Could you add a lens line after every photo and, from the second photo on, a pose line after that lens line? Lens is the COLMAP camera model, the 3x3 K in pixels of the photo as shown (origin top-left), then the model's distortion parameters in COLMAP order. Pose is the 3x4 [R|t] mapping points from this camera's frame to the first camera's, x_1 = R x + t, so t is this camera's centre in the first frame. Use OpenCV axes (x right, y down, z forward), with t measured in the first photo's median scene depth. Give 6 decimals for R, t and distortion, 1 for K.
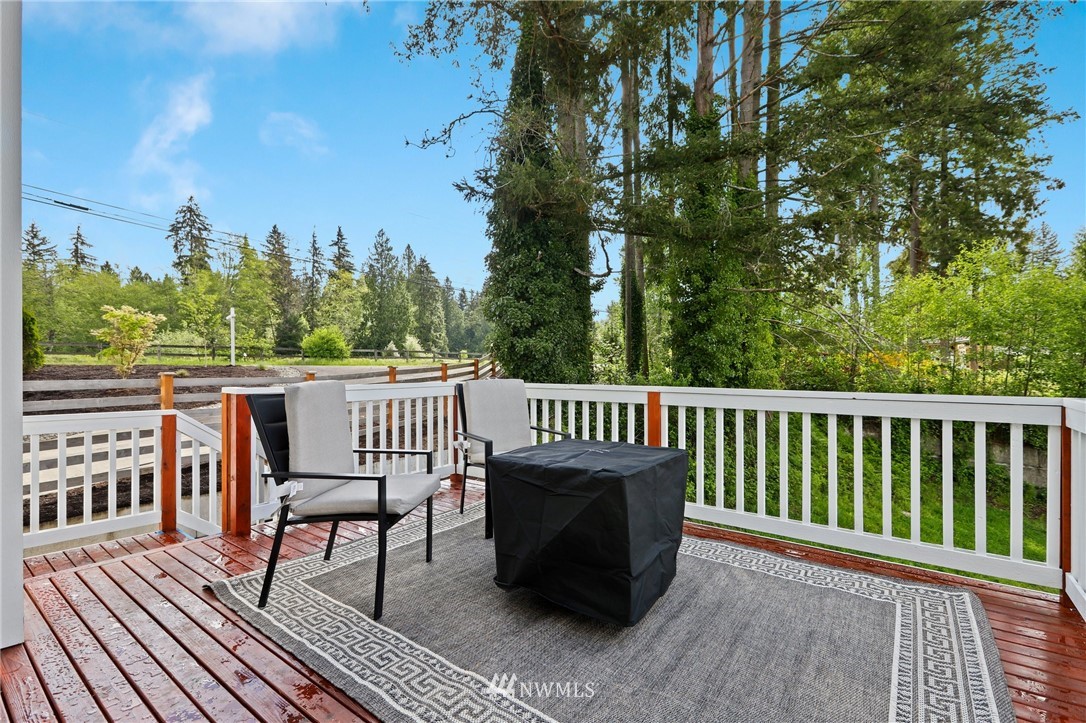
lens RADIAL K [[497.2, 0, 538.8], [0, 497.2, 364.1], [0, 0, 1]] dist [-0.014913, 0.001397]
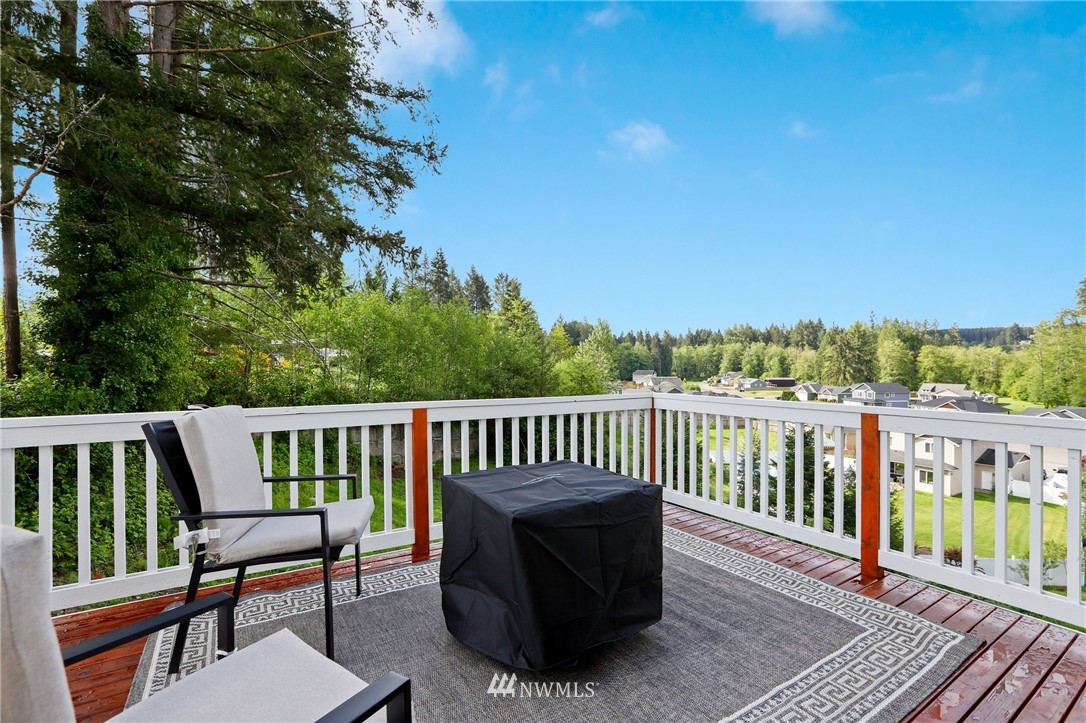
lens RADIAL K [[497.2, 0, 547.9], [0, 497.2, 361.3], [0, 0, 1]] dist [-0.014913, 0.001397]
pose [[0.318748, 0.008136, 0.947805, -0.490430], [-0.007541, 0.999953, -0.006047, -0.022513], [-0.947809, -0.005220, 0.318795, 0.446114]]
